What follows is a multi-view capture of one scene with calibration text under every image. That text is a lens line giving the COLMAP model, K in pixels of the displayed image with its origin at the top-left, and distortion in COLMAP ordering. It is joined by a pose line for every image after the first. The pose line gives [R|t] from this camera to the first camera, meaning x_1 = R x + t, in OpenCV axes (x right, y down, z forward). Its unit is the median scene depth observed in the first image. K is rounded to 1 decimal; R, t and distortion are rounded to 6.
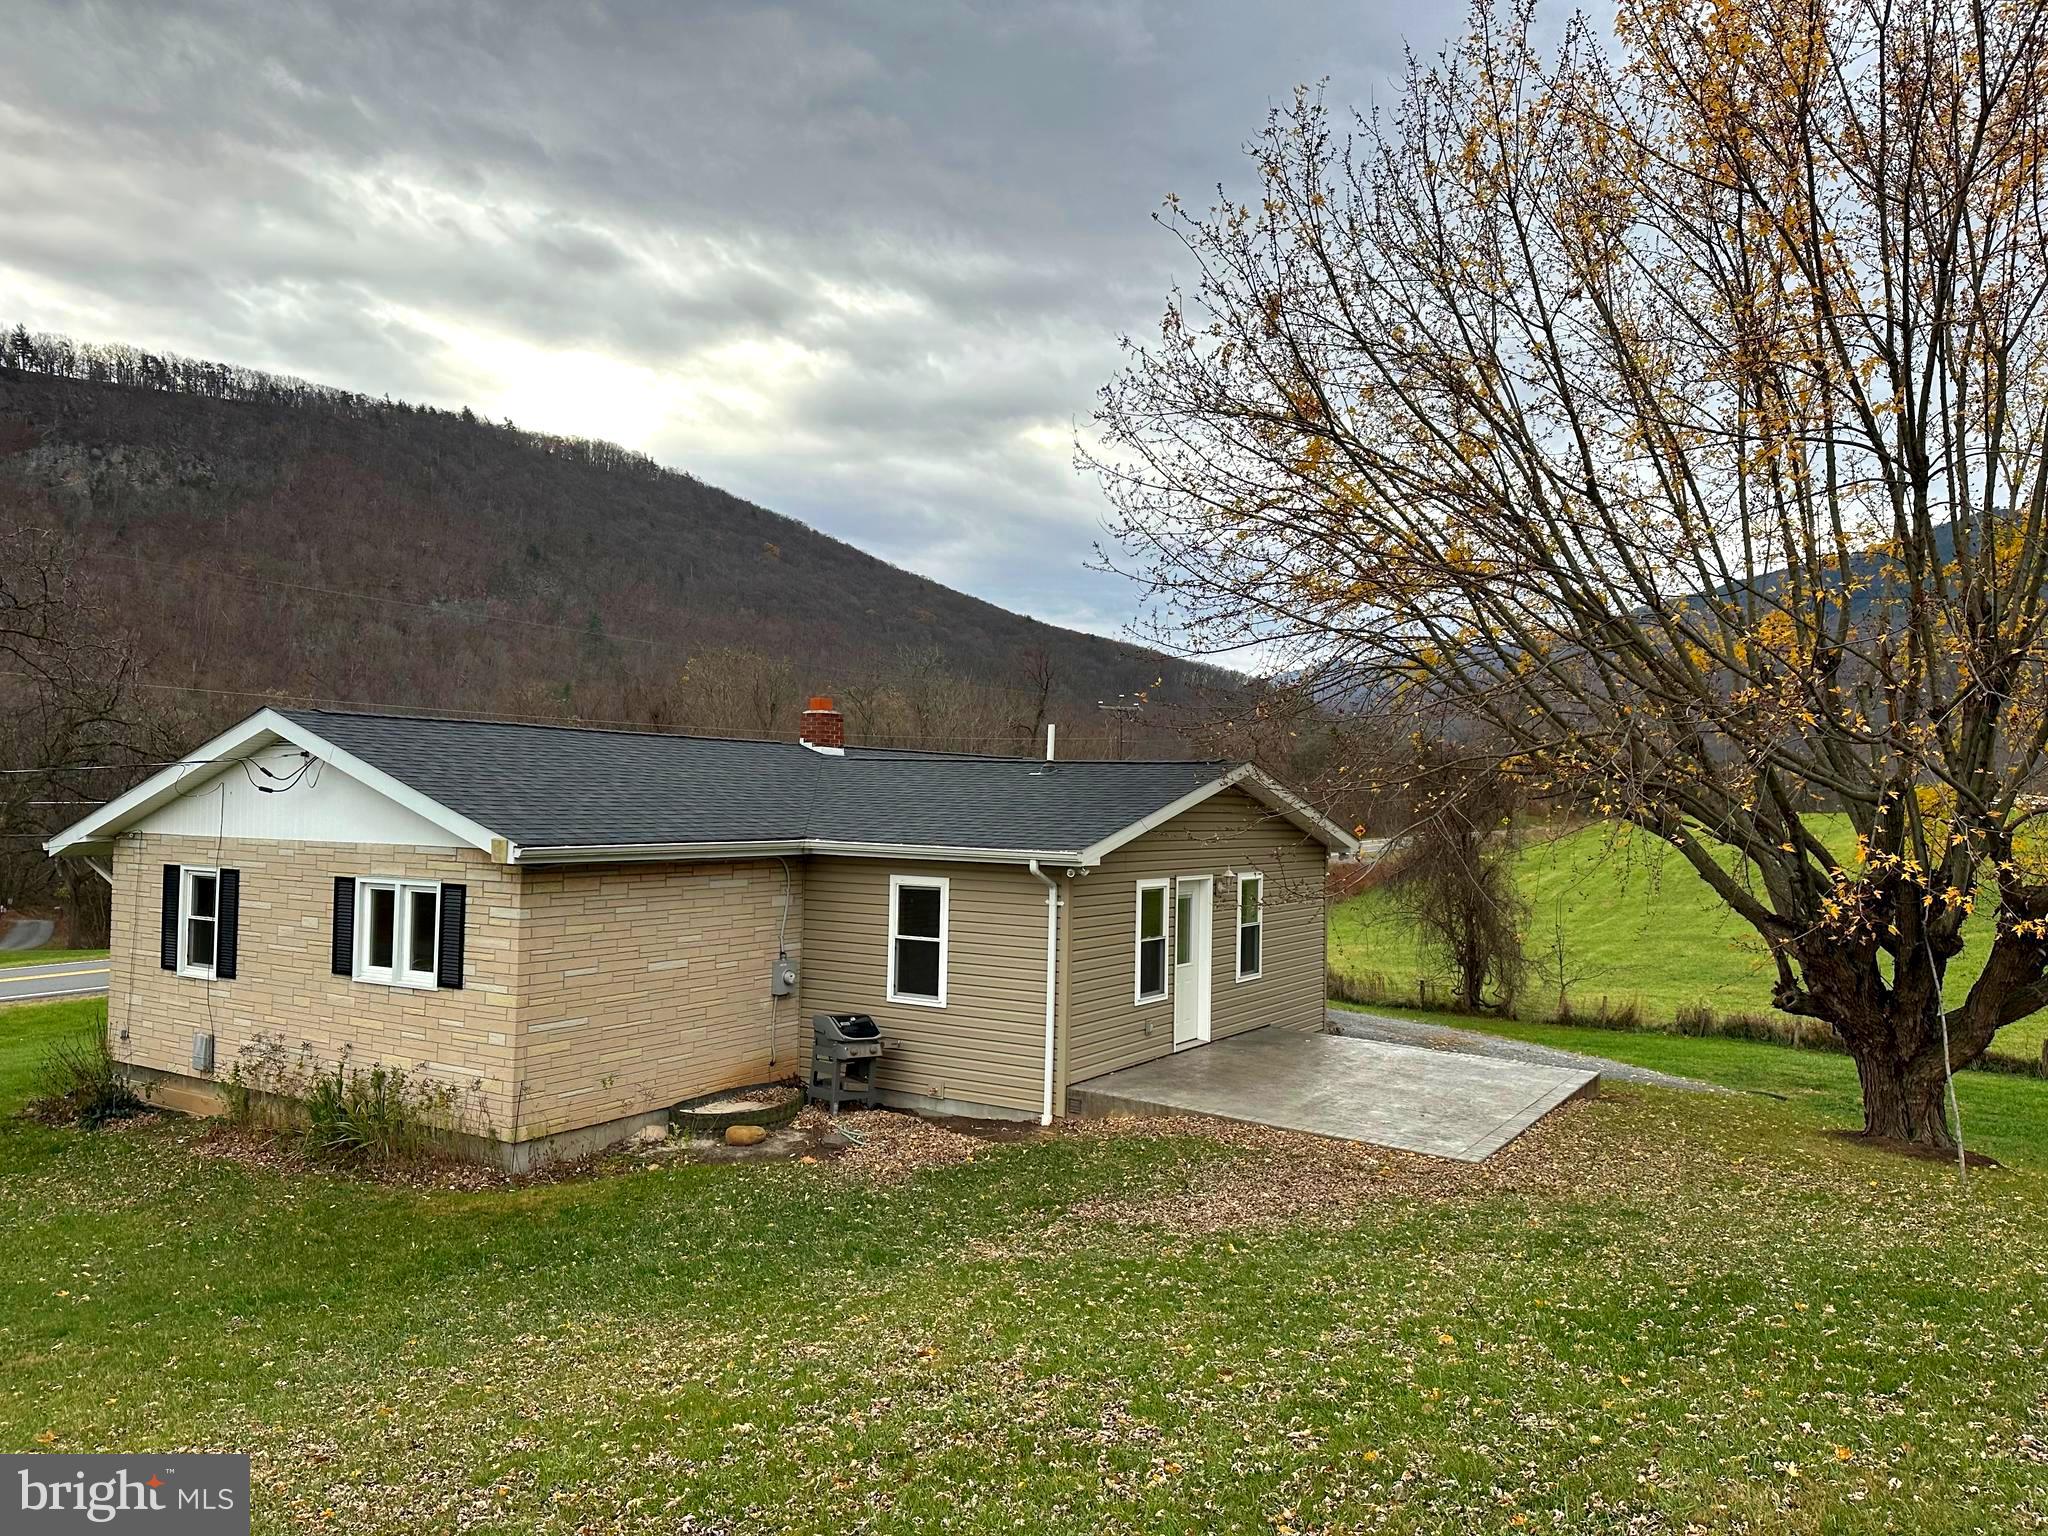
lens RADIAL K [[1416.7, 0, 1024.0], [0, 1416.7, 768.0], [0, 0, 1]] dist [0.081451, -0.111881]
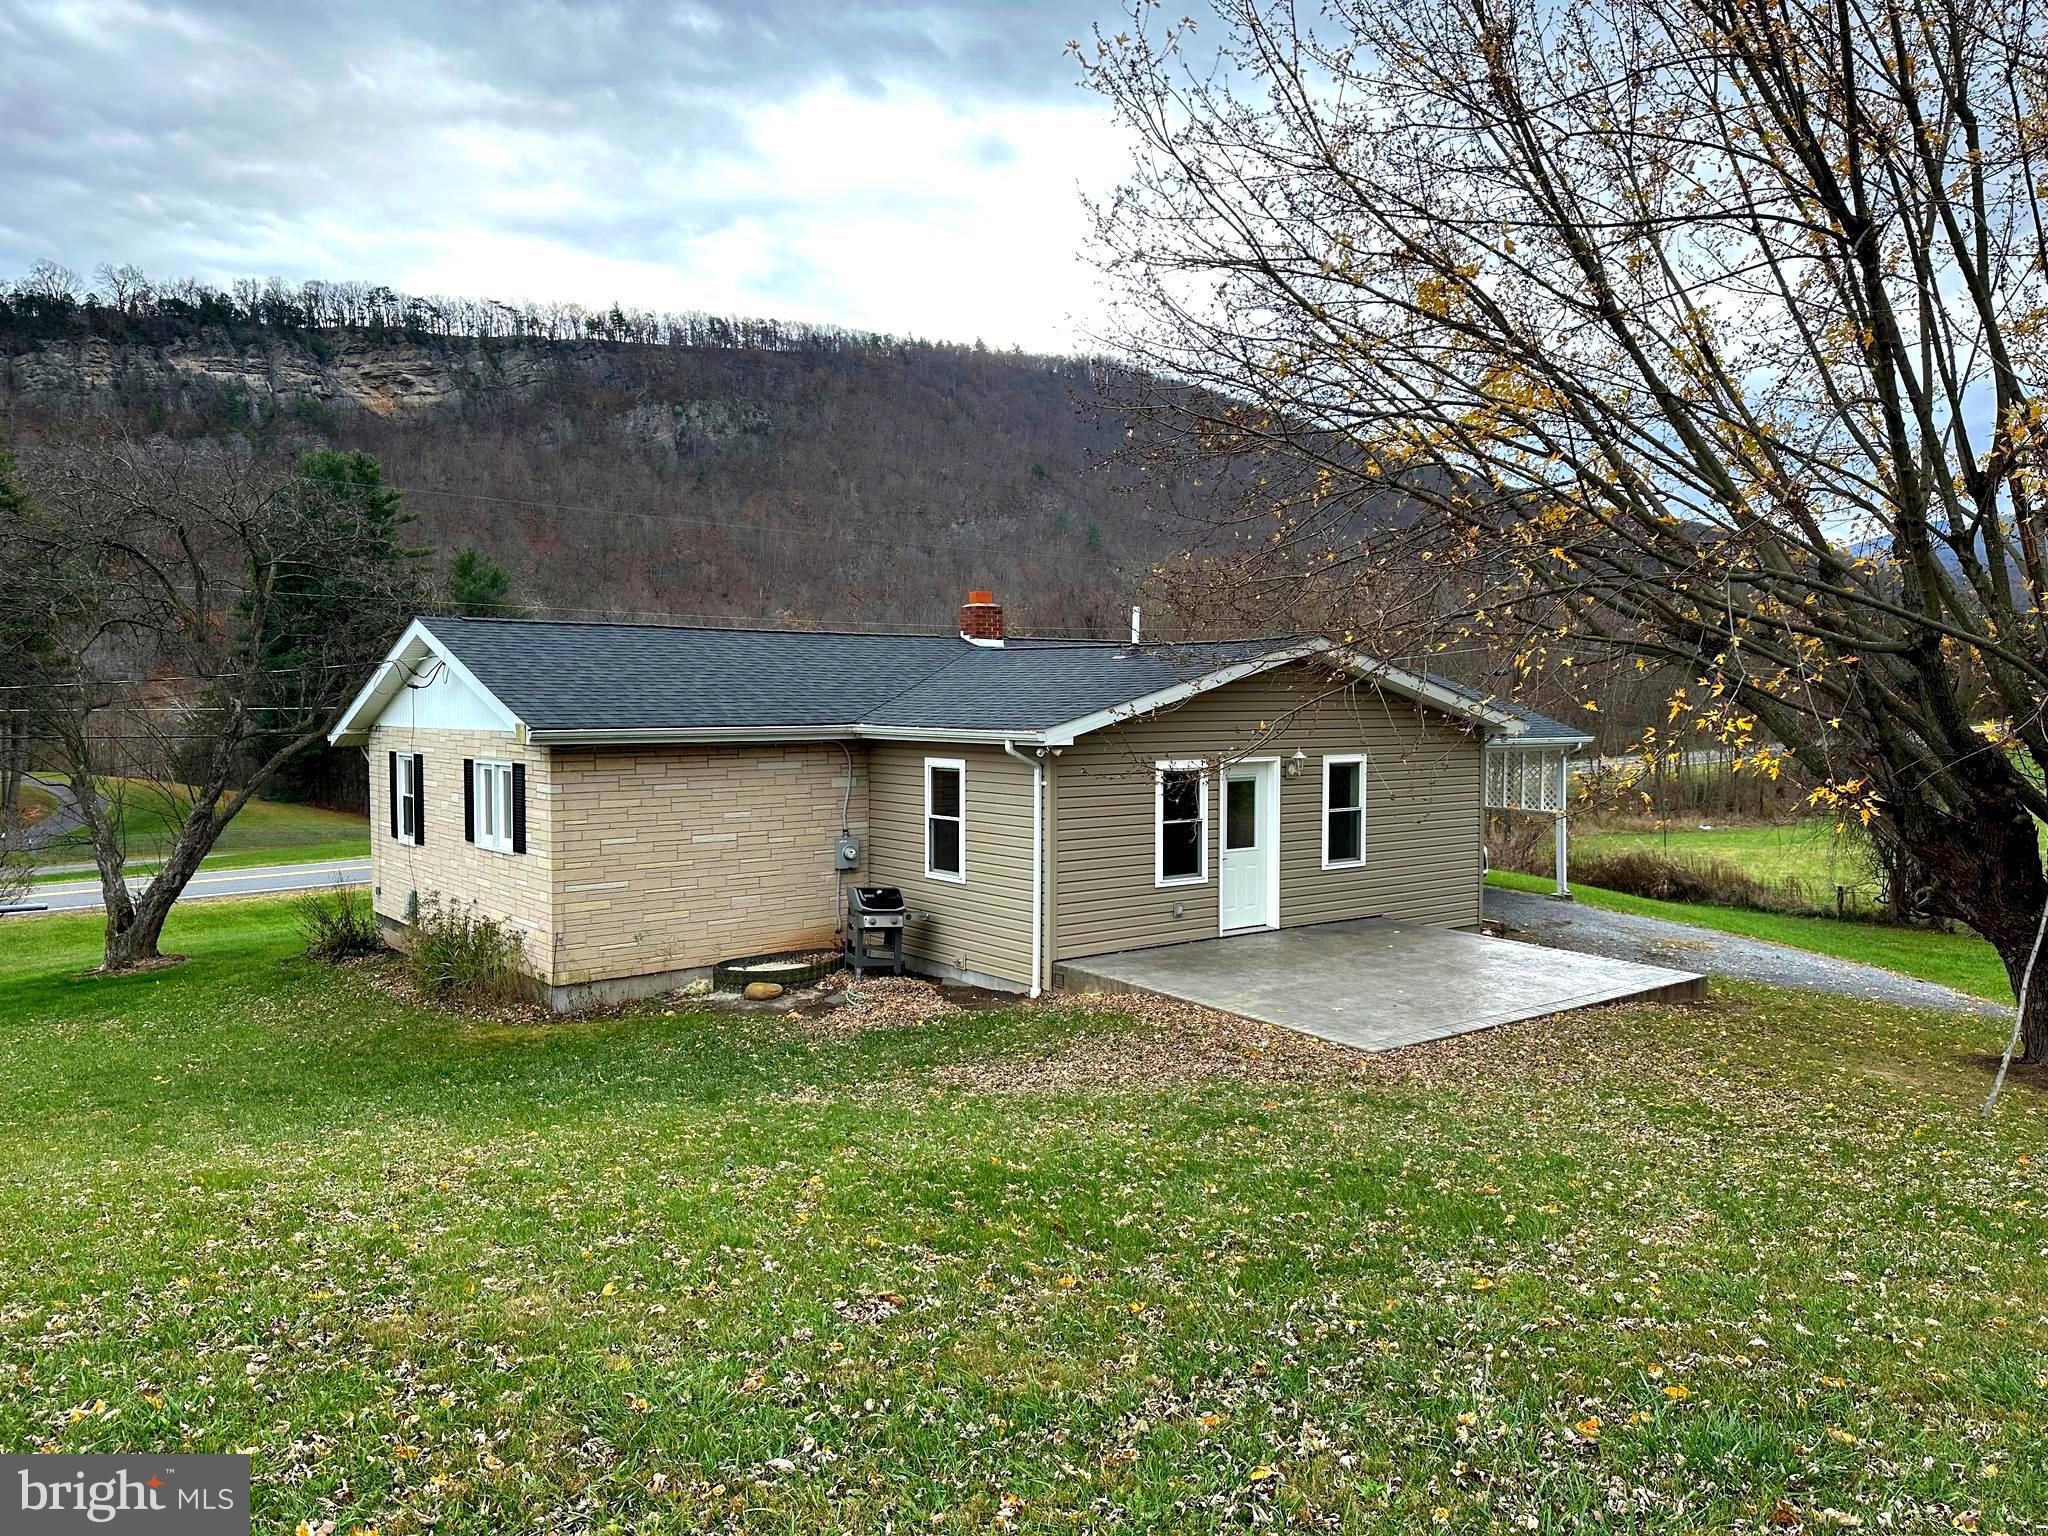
lens RADIAL K [[1414.5, 0, 1039.5], [0, 1414.5, 760.9], [0, 0, 1]] dist [0.065401, -0.079188]
pose [[0.945598, -0.004472, -0.325307, 0.332071], [0.025535, 0.997841, 0.060506, 0.017614], [0.324334, -0.065521, 0.943671, 0.044827]]
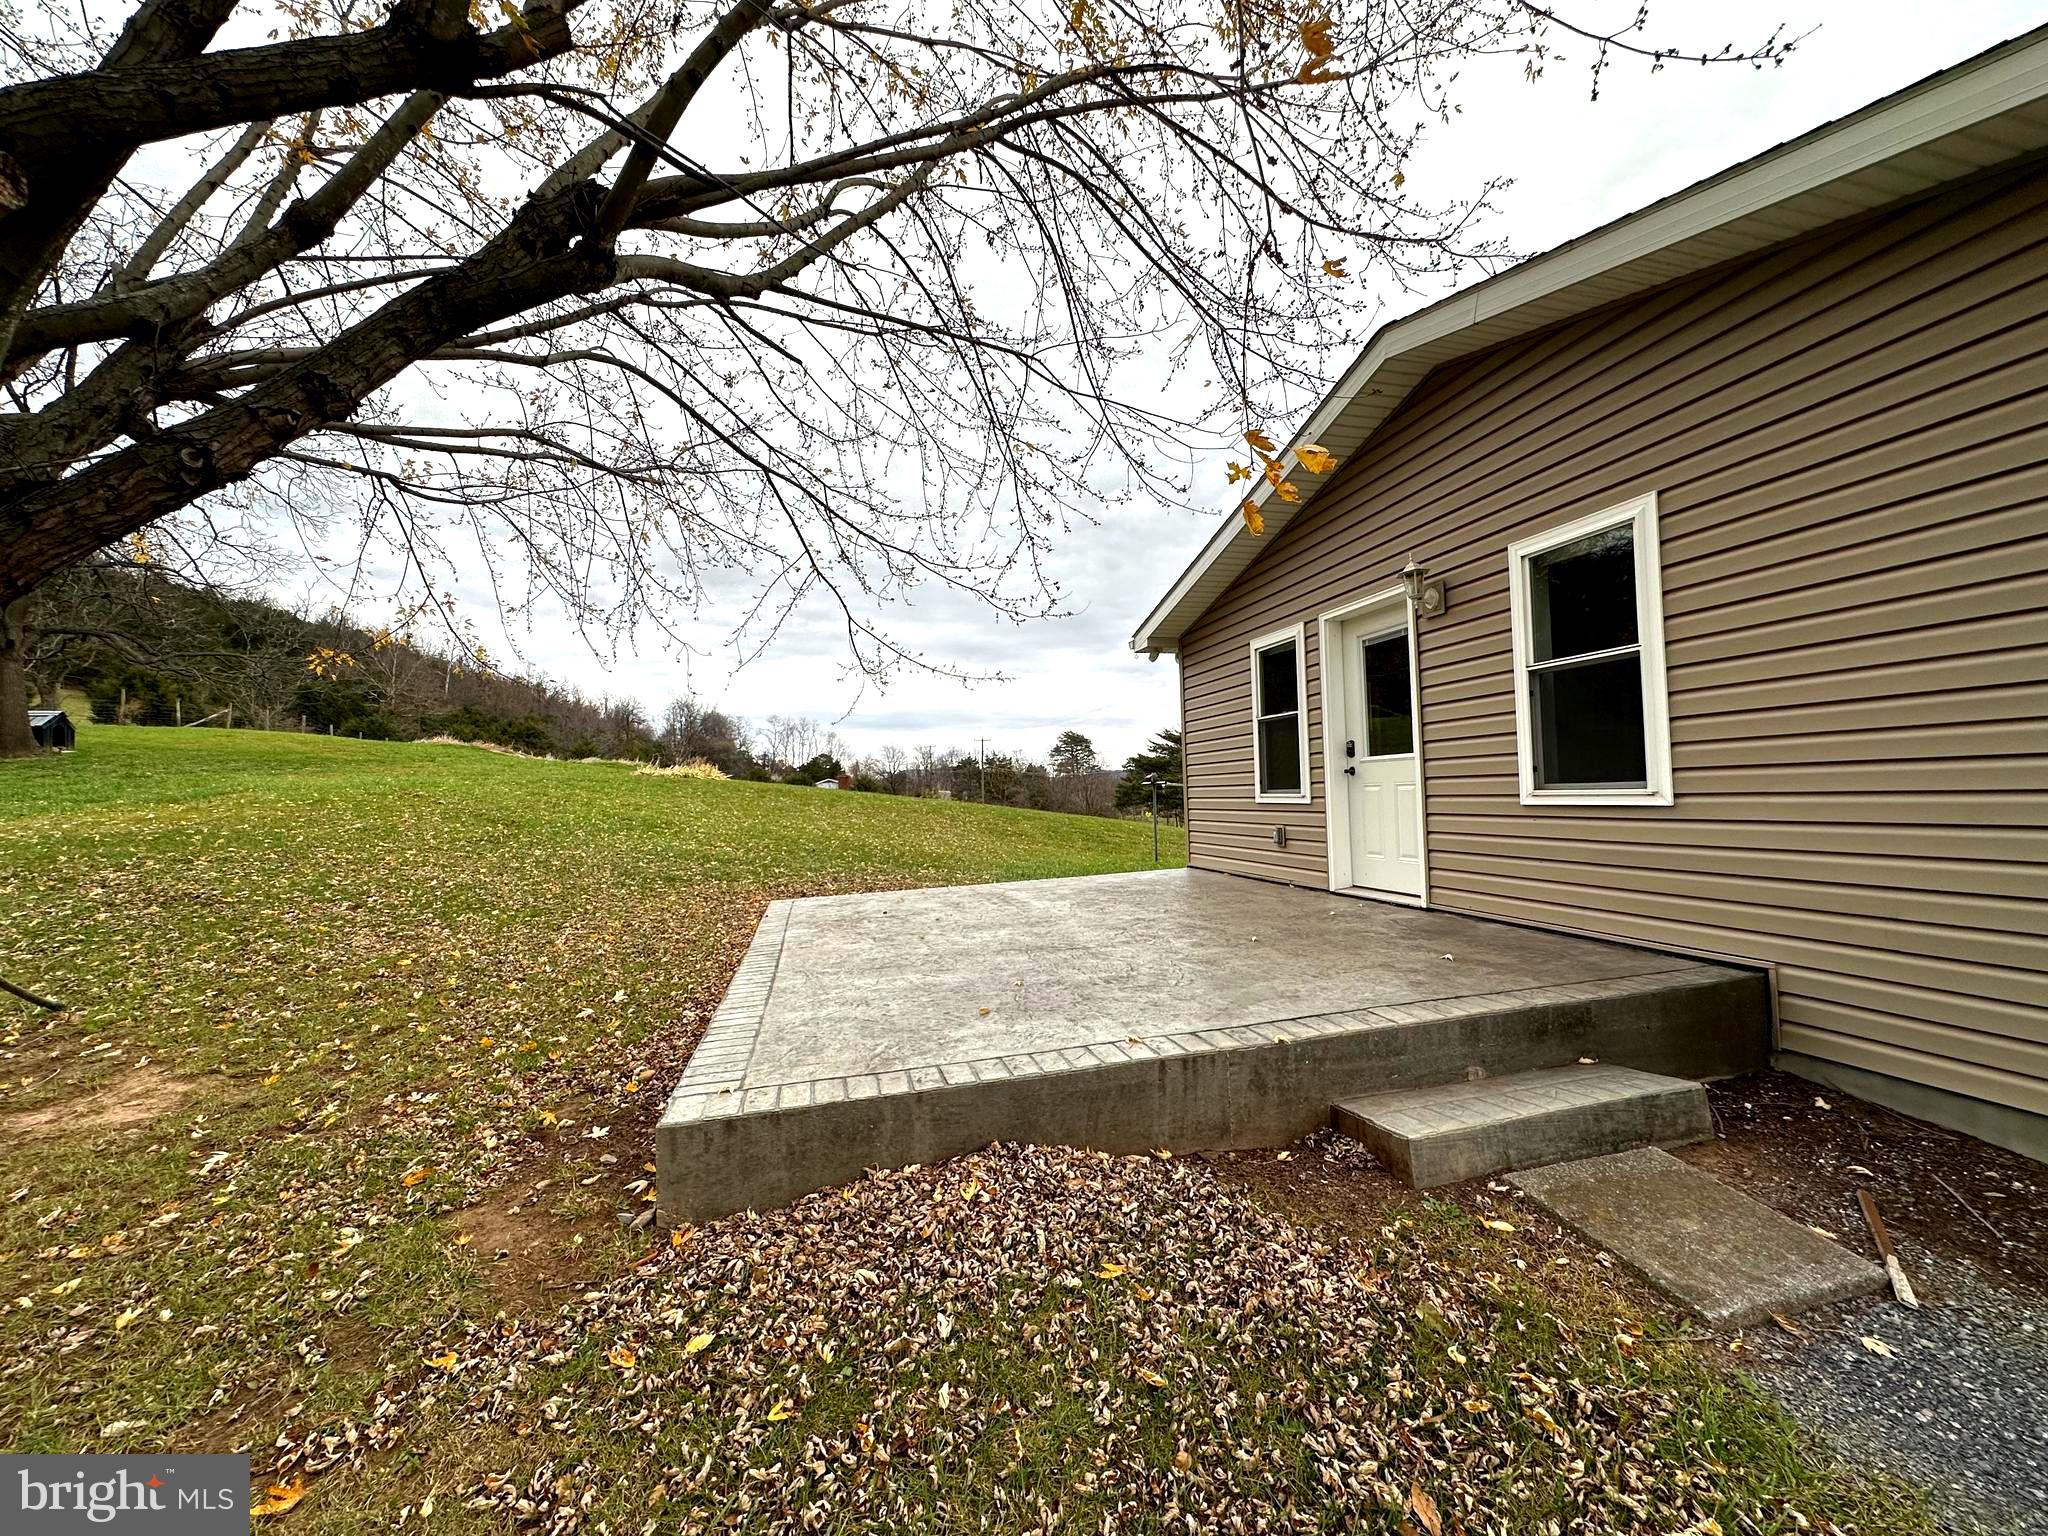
lens RADIAL K [[822.5, 0, 1024.0], [0, 822.5, 768.0], [0, 0, 1]] dist [-0.002401, -0.000234]
pose [[-0.677417, -0.016431, -0.735416, 0.507278], [0.042971, 0.997159, -0.061861, 0.176391], [0.734343, -0.073507, -0.674787, 1.247062]]
